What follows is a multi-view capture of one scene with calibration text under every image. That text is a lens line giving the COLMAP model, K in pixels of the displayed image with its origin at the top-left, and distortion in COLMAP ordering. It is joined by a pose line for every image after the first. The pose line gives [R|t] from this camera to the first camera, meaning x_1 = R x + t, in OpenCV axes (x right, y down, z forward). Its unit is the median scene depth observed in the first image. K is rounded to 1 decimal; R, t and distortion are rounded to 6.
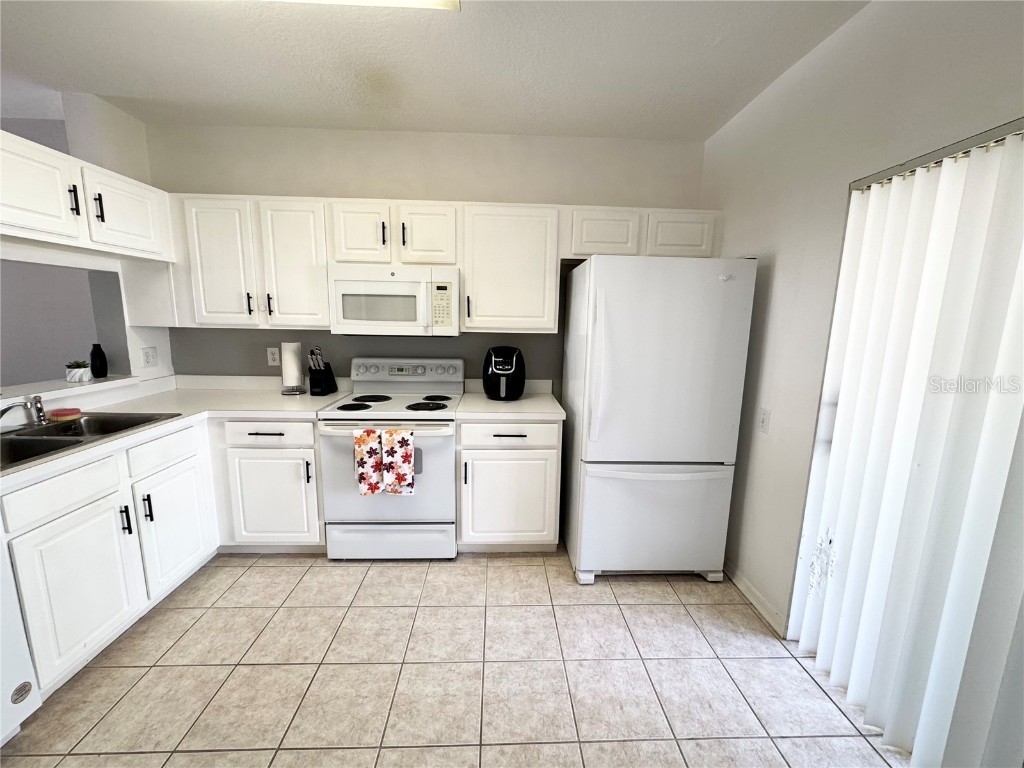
lens RADIAL K [[408.4, 0, 513.0], [0, 408.4, 384.8], [0, 0, 1]] dist [-0.002209, 0.000006]
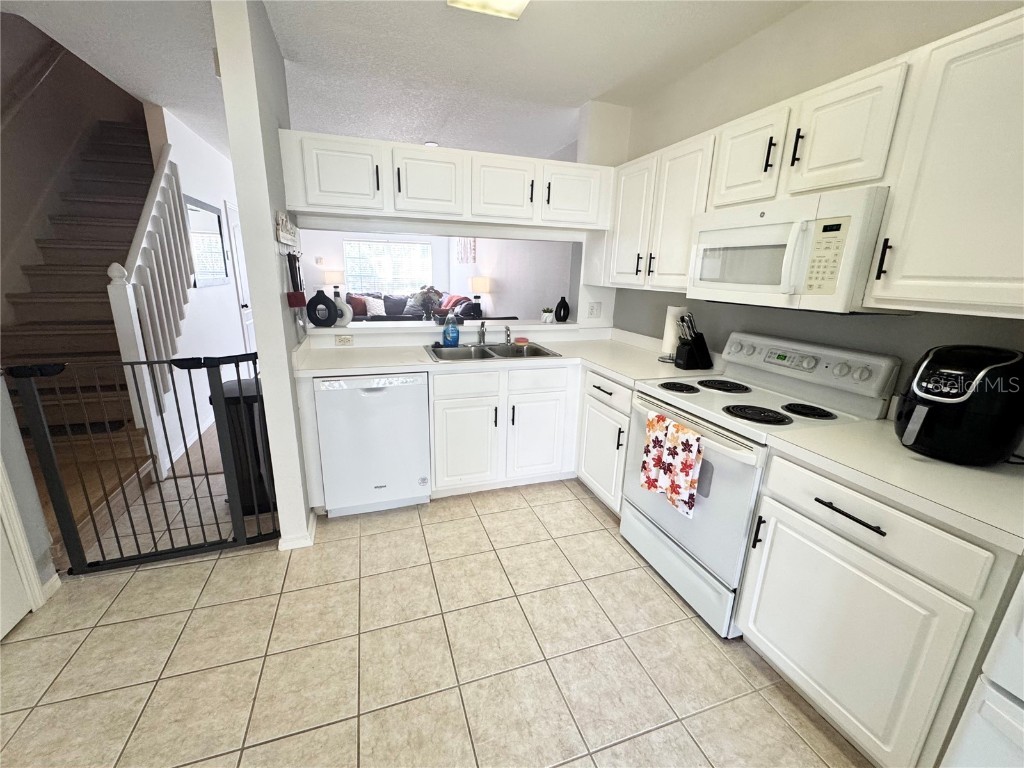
lens RADIAL K [[418.6, 0, 506.2], [0, 418.6, 384.4], [0, 0, 1]] dist [-0.002684, -0.000187]
pose [[0.276885, 0.239739, -0.930516, 0.320715], [-0.175083, 0.964753, 0.196462, -0.059982], [0.944818, 0.108520, 0.309100, 0.420540]]
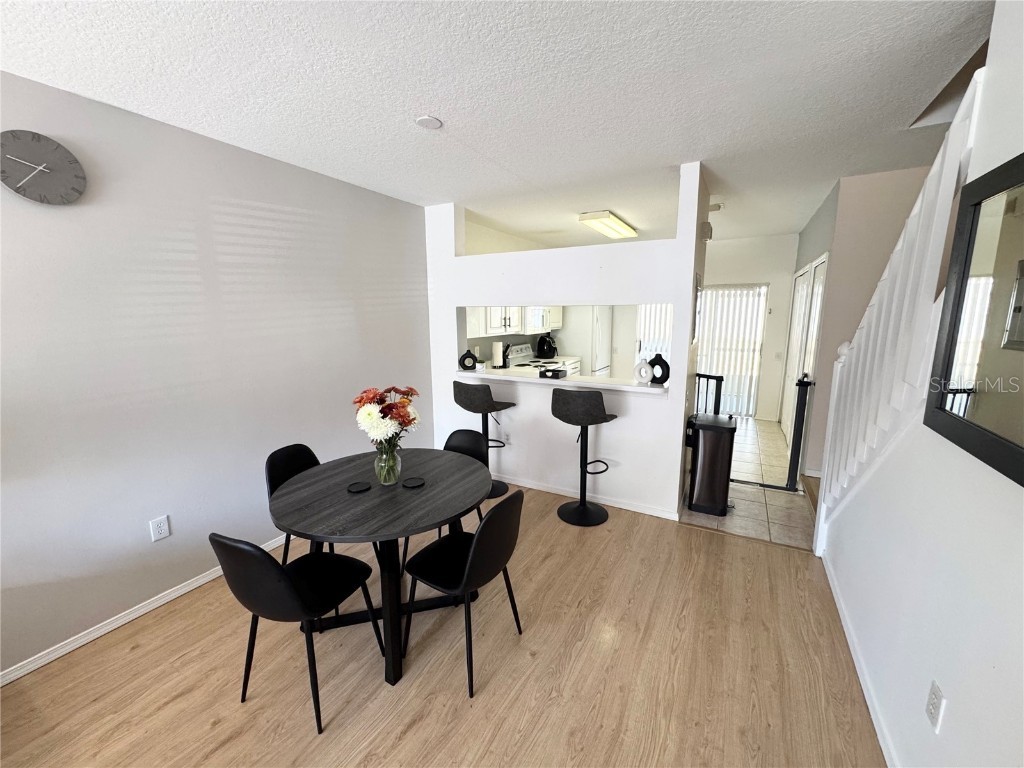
lens RADIAL K [[404.4, 0, 507.9], [0, 404.4, 382.1], [0, 0, 1]] dist [-0.000139, 0.000083]
pose [[0.528909, -0.165368, 0.832412, -2.399812], [0.153575, 0.983289, 0.097761, -0.109074], [-0.834668, 0.076131, 0.545466, -0.042203]]
